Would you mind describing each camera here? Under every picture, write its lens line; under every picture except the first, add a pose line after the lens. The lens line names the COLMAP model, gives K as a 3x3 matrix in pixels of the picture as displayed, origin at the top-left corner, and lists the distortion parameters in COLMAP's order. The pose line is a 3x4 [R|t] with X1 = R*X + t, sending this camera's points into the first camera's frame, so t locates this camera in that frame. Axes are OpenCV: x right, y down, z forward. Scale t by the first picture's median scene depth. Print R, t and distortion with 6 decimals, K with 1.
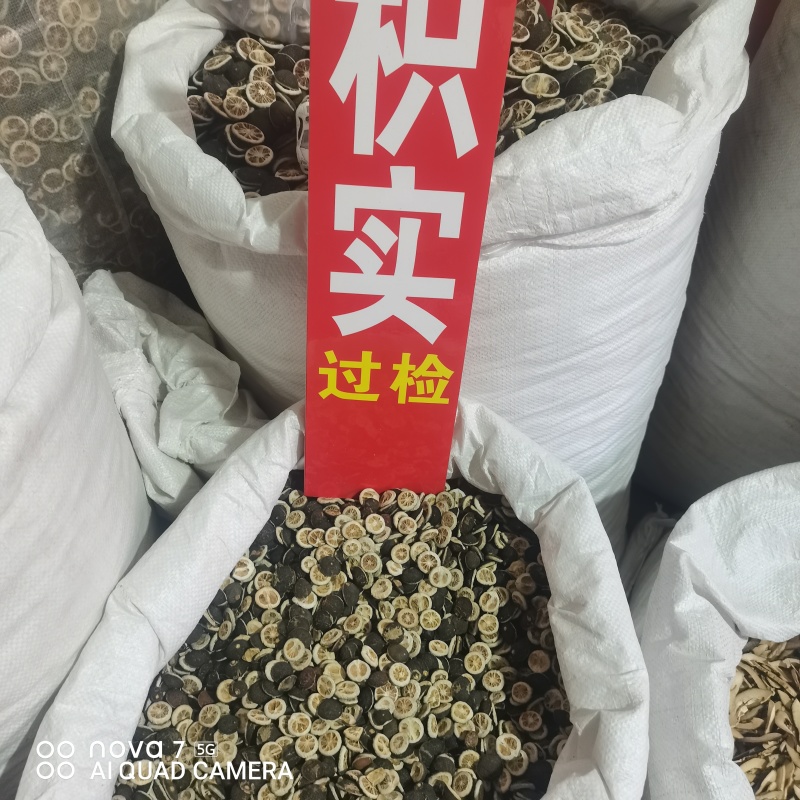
lens RADIAL K [[846.6, 0, 400.0], [0, 846.6, 400.0], [0, 0, 1]] dist [0.052304, 0.002003]
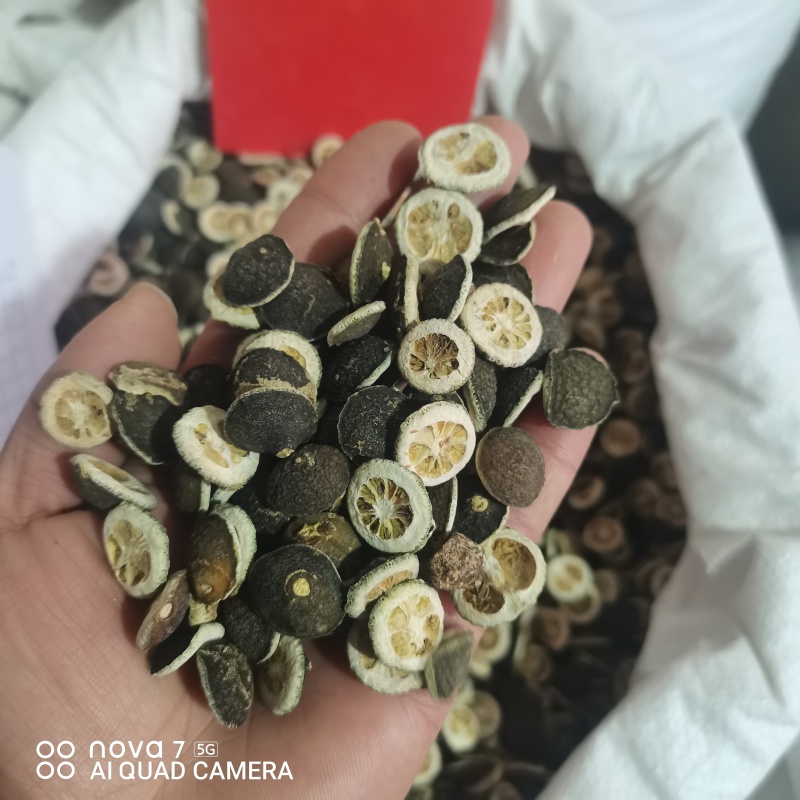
lens RADIAL K [[846.6, 0, 400.0], [0, 846.6, 400.0], [0, 0, 1]] dist [0.052304, 0.002003]
pose [[0.999641, 0.013493, 0.023155, -0.002682], [-0.019676, 0.956127, 0.292292, 0.109432], [-0.018195, -0.292643, 0.956049, 0.433437]]
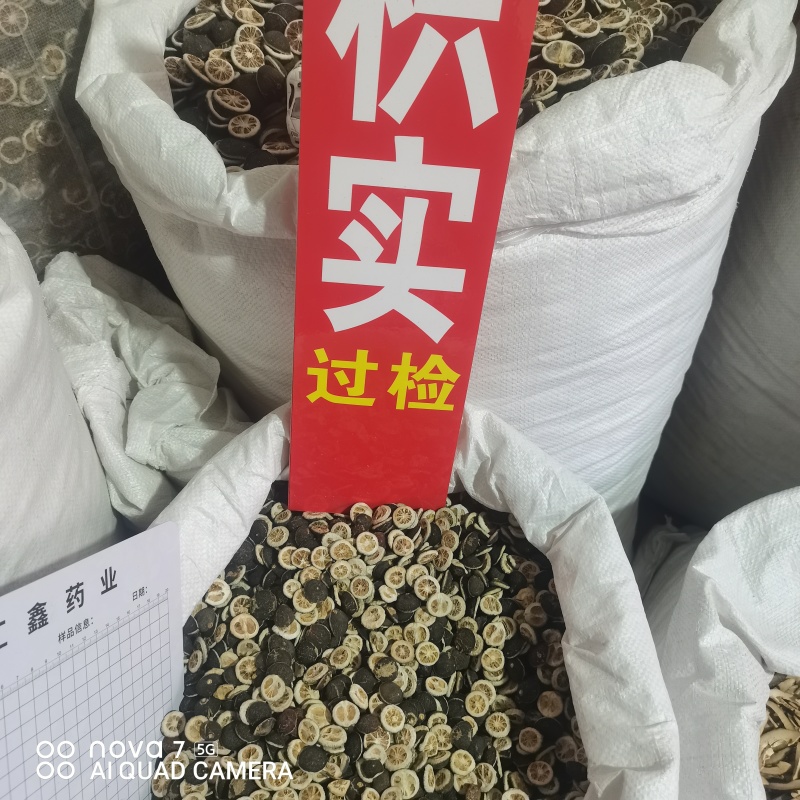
lens RADIAL K [[846.6, 0, 400.0], [0, 846.6, 400.0], [0, 0, 1]] dist [0.052304, 0.002003]
pose [[0.999717, 0.019311, 0.013927, -0.010659], [-0.019400, 0.999792, 0.006324, -0.011084], [-0.013802, -0.006593, 0.999883, 0.112312]]
